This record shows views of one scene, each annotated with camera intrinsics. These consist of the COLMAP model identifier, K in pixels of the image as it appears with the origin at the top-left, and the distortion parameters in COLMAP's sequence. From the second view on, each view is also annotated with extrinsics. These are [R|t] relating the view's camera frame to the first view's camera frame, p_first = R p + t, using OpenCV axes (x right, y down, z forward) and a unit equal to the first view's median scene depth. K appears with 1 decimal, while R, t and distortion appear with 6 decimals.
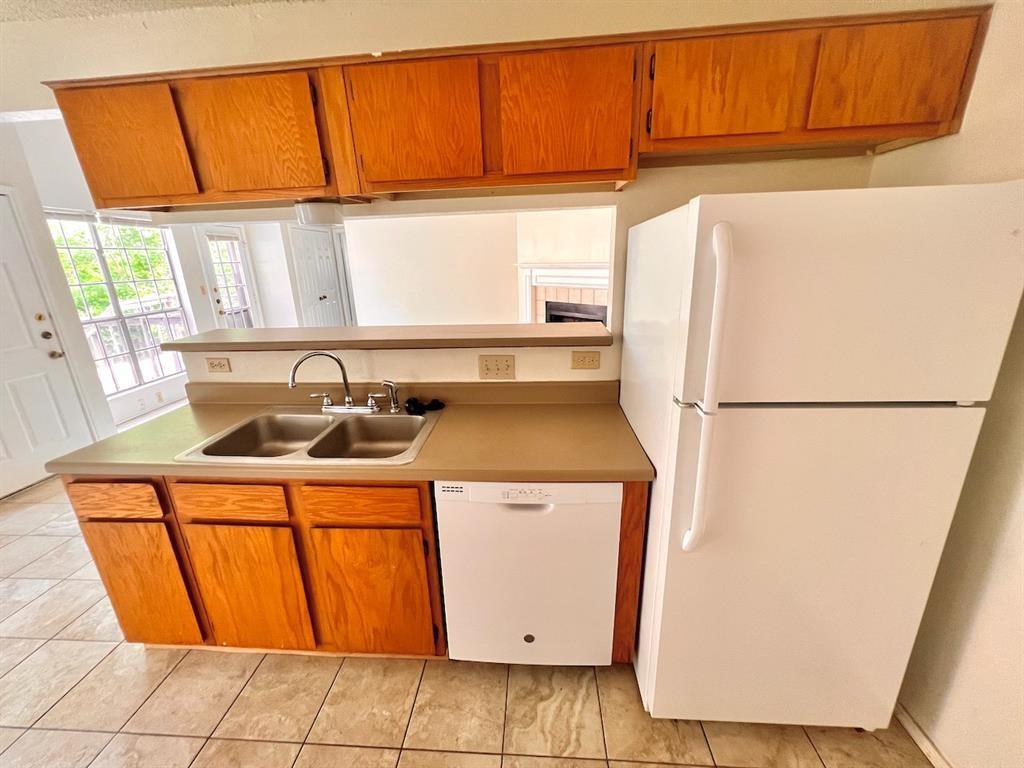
lens RADIAL K [[411.6, 0, 512.0], [0, 411.6, 384.0], [0, 0, 1]] dist [0.002576, 0.000212]
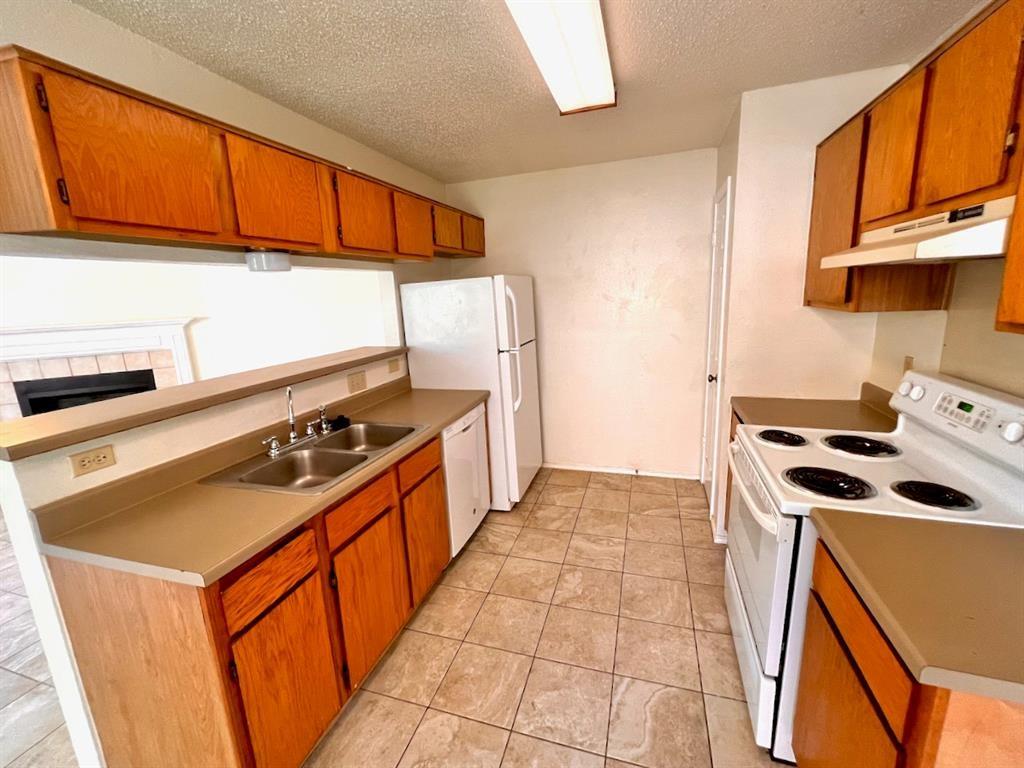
lens RADIAL K [[434.4, 0, 512.0], [0, 434.4, 384.0], [0, 0, 1]] dist [-0.001044, -0.000275]
pose [[0.232438, -0.182805, 0.955278, -1.590140], [0.325372, 0.940203, 0.100751, -0.016777], [-0.916573, 0.287402, 0.278018, 0.200897]]
